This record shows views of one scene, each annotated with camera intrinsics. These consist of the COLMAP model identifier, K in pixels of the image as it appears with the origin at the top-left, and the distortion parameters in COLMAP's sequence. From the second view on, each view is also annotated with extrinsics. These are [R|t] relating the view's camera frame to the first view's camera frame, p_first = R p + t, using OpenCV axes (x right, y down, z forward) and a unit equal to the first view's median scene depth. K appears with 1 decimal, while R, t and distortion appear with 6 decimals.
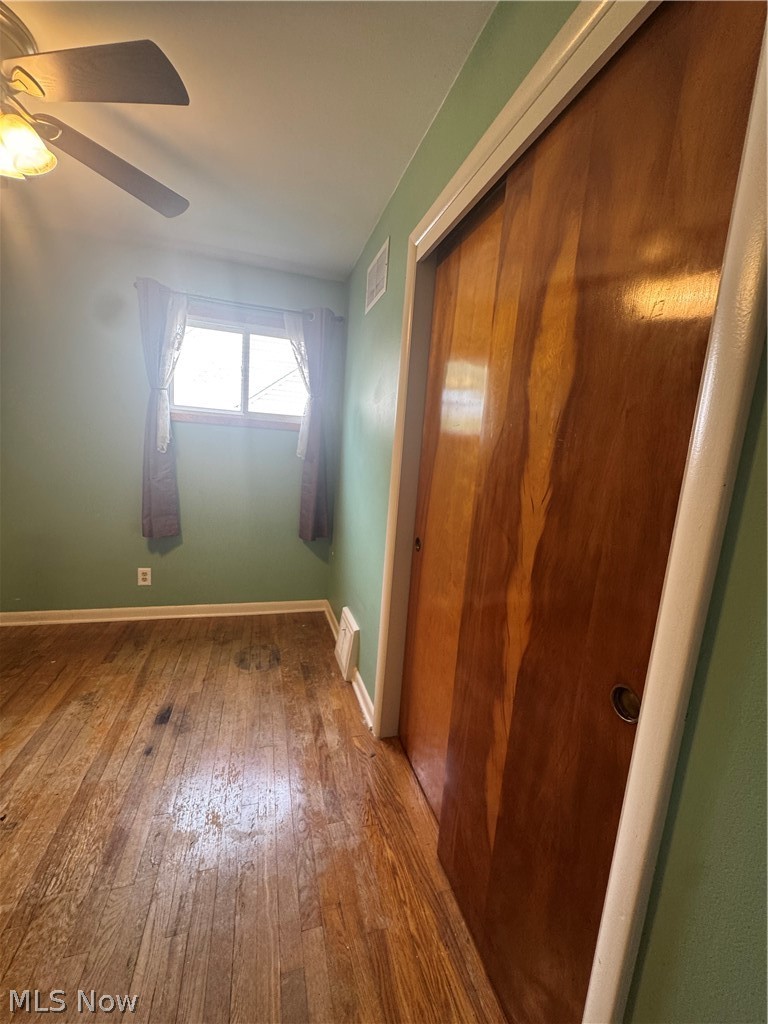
lens RADIAL K [[413.0, 0, 385.6], [0, 413.0, 512.3], [0, 0, 1]] dist [-0.005010, 0.001107]
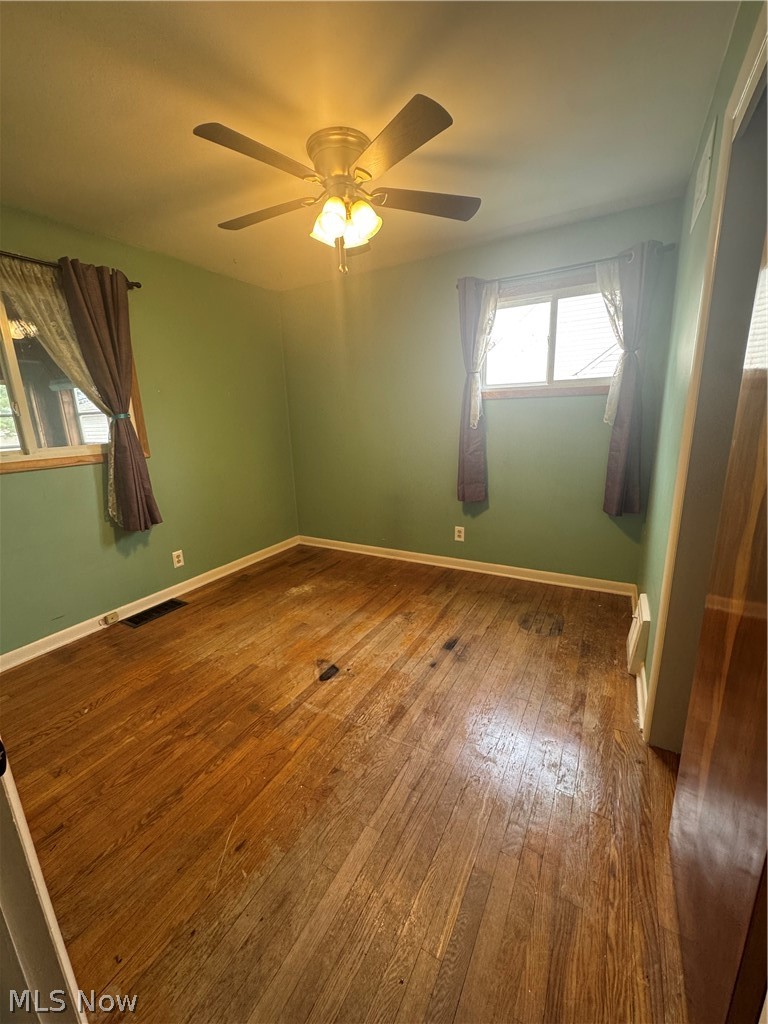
lens RADIAL K [[413.0, 0, 382.0], [0, 413.0, 513.7], [0, 0, 1]] dist [-0.005010, 0.001107]
pose [[0.685421, 0.077108, -0.724053, 0.156916], [-0.027679, 0.996418, 0.079911, 0.008406], [0.727621, -0.034731, 0.685100, 0.012133]]
